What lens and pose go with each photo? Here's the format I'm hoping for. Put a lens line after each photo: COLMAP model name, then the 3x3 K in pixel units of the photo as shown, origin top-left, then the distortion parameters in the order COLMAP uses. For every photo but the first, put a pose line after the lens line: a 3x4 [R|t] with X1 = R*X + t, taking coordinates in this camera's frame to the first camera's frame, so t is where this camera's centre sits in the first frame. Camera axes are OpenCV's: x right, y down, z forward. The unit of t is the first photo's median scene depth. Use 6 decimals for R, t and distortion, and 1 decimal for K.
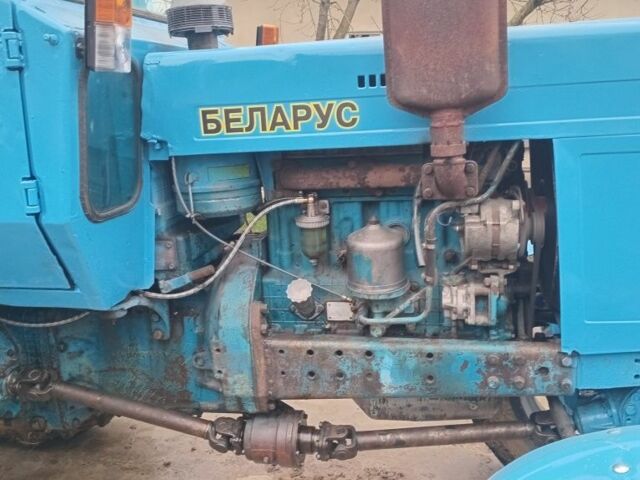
lens RADIAL K [[662.8, 0, 320.0], [0, 662.8, 240.0], [0, 0, 1]] dist [0.115725, -0.259874]
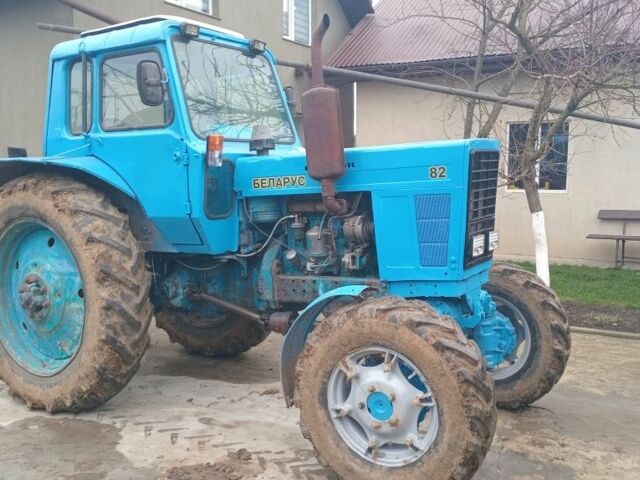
lens RADIAL K [[662.8, 0, 320.0], [0, 662.8, 240.0], [0, 0, 1]] dist [0.115725, -0.259874]
pose [[0.930329, 0.037644, -0.364788, 0.954997], [-0.078486, 0.992108, -0.097788, 0.255624], [0.358228, 0.119606, 0.925941, -1.195227]]
